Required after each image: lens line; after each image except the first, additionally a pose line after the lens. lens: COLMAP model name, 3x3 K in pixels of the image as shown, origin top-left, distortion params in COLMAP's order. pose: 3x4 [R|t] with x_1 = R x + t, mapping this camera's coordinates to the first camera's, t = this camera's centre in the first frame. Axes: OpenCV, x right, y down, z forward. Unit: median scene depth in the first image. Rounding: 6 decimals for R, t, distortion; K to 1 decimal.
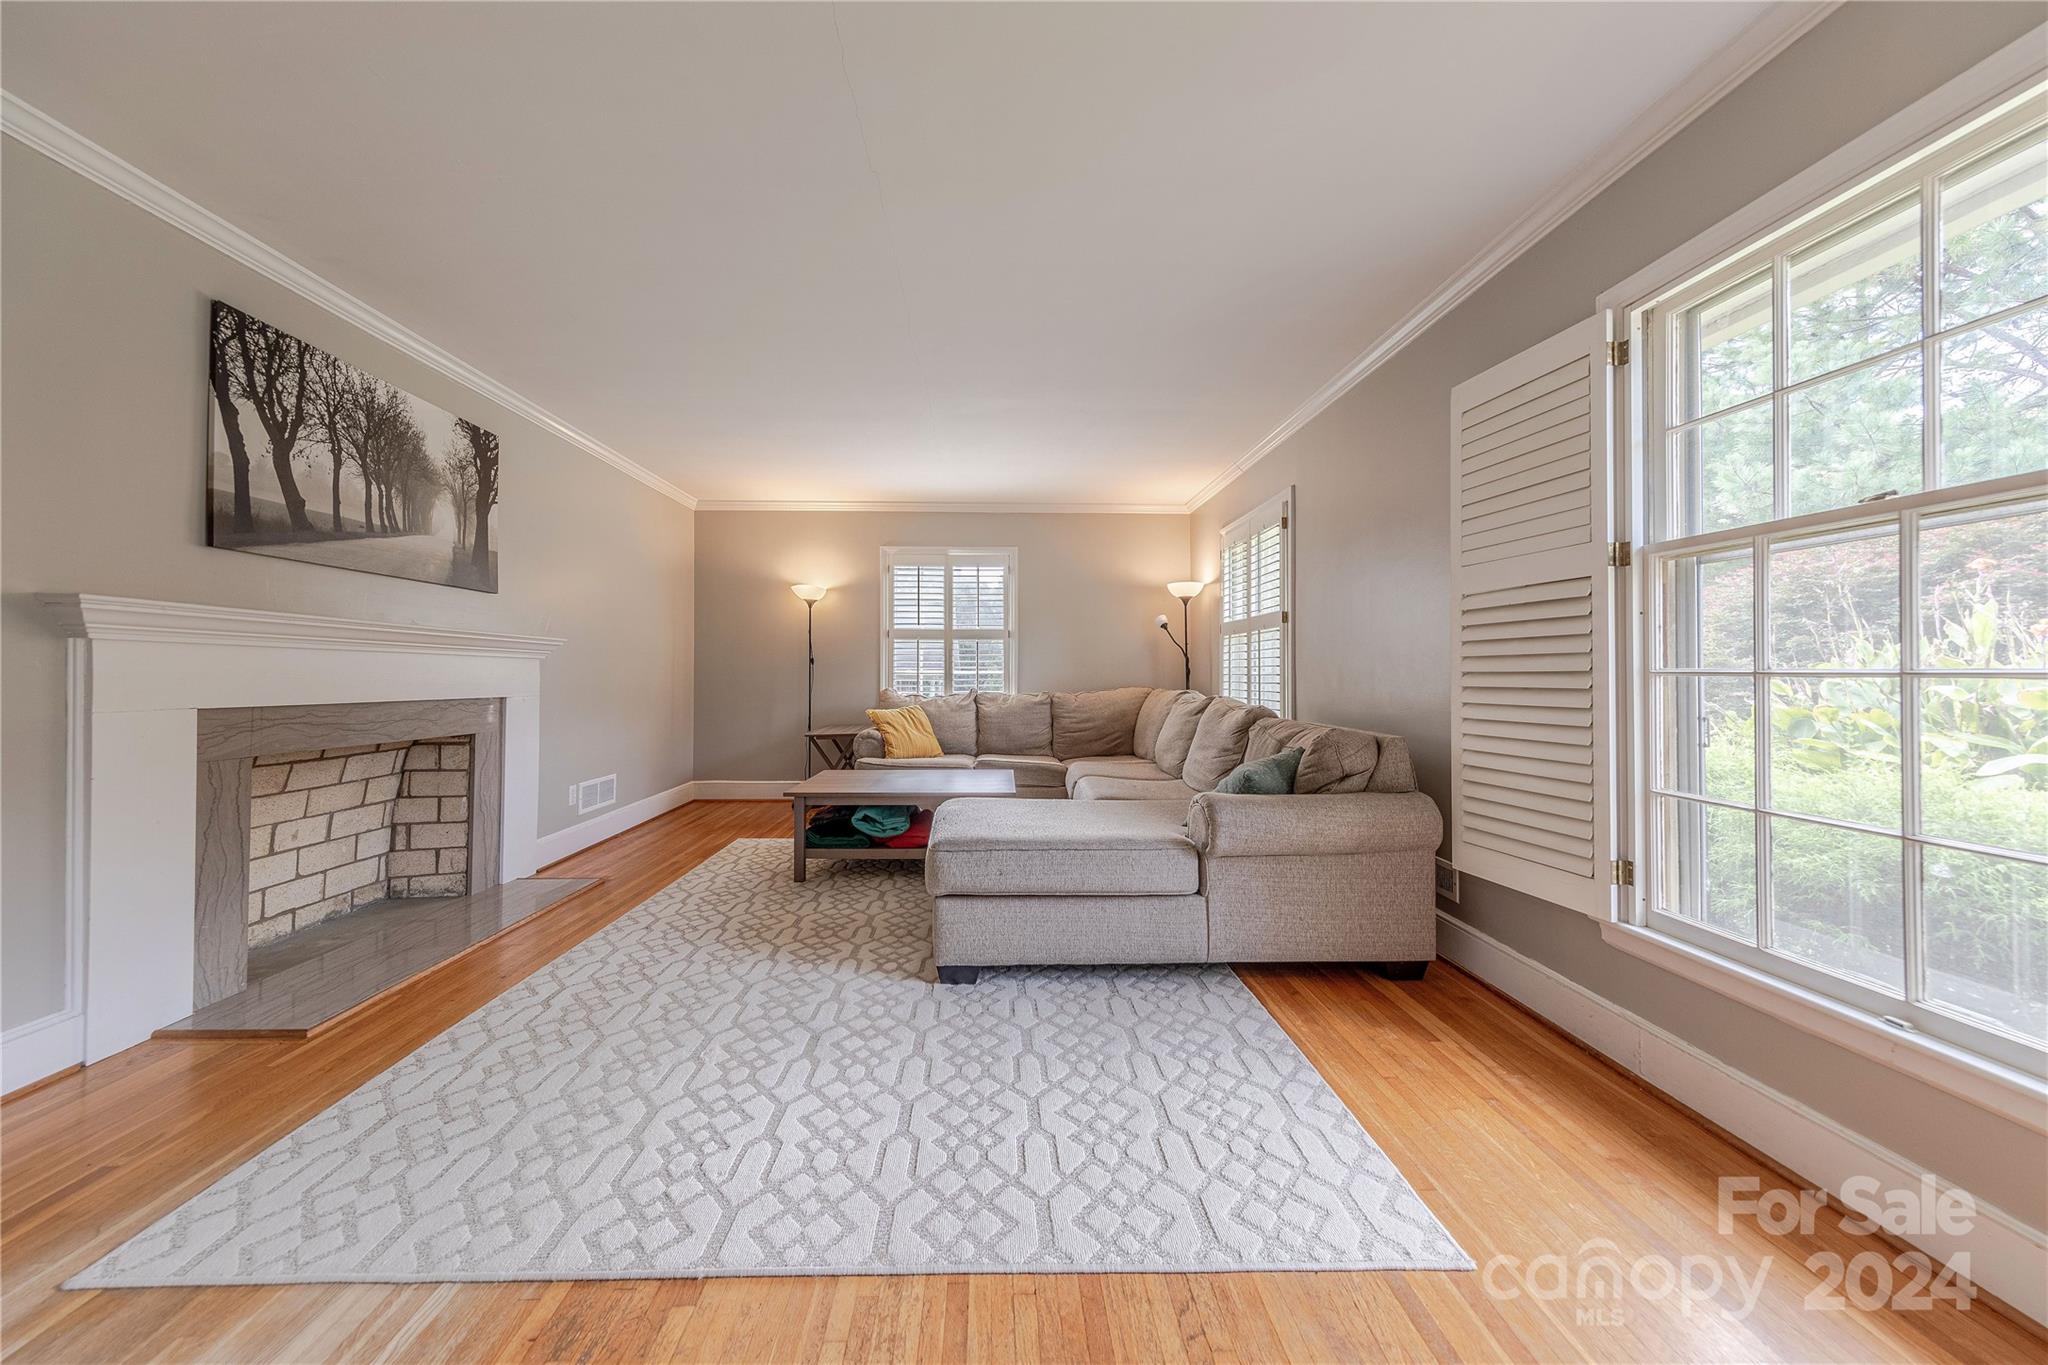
lens RADIAL K [[648.1, 0, 1007.5], [0, 648.1, 664.9], [0, 0, 1]] dist [0.000981, 0.000051]
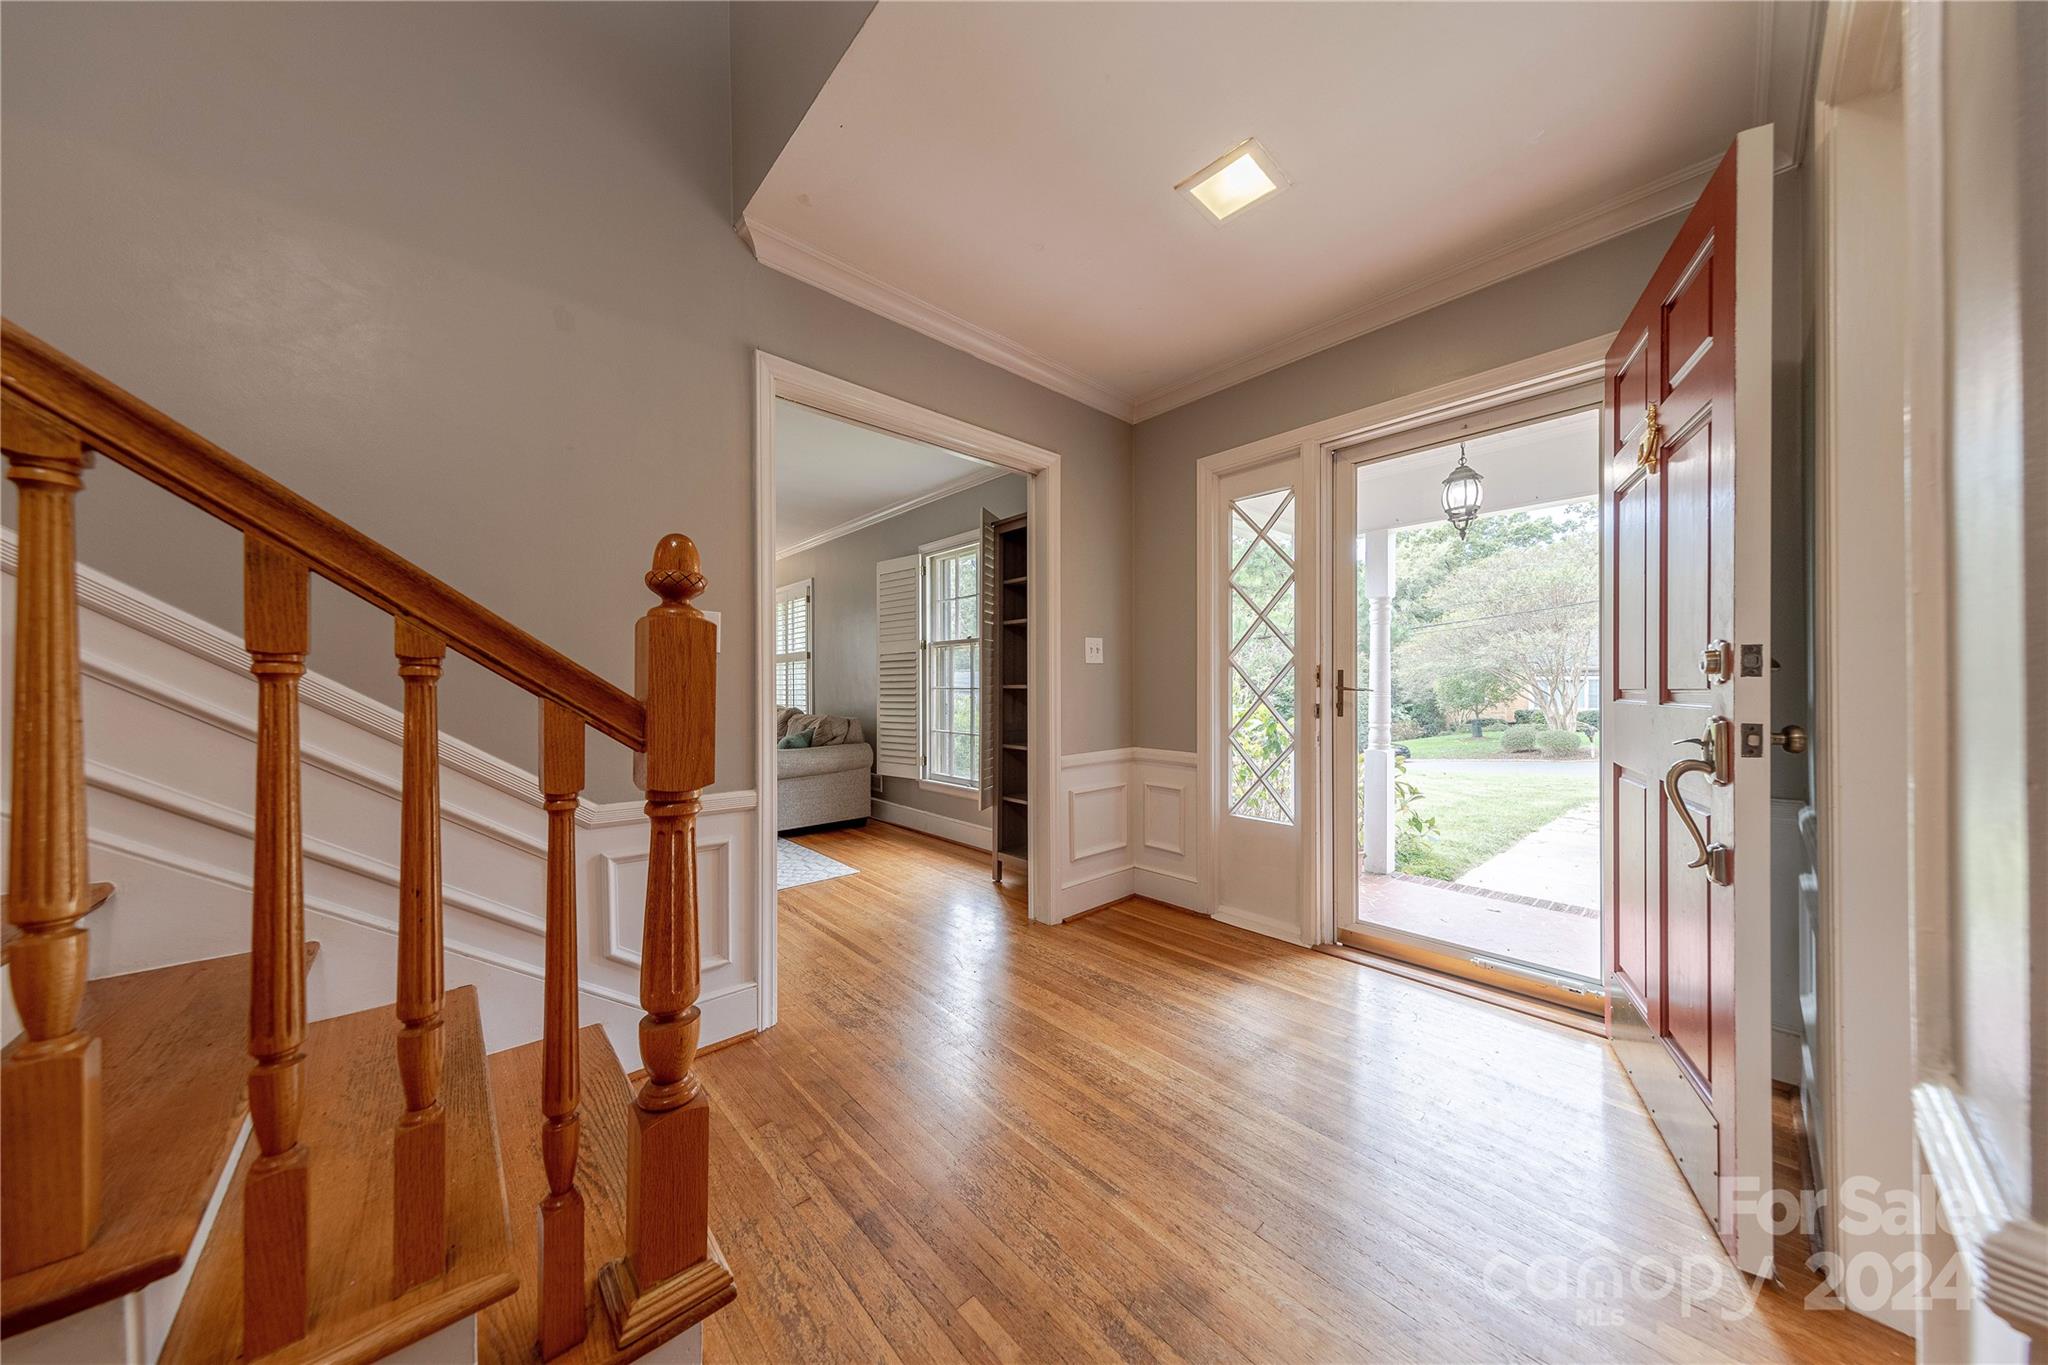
lens RADIAL K [[651.1, 0, 1009.7], [0, 651.1, 686.9], [0, 0, 1]] dist [-0.000024, -0.000028]
pose [[0.768911, -0.004004, 0.639344, -0.425855], [-0.001528, 0.999966, 0.008100, -0.012896], [-0.639354, -0.007205, 0.768878, -1.075363]]
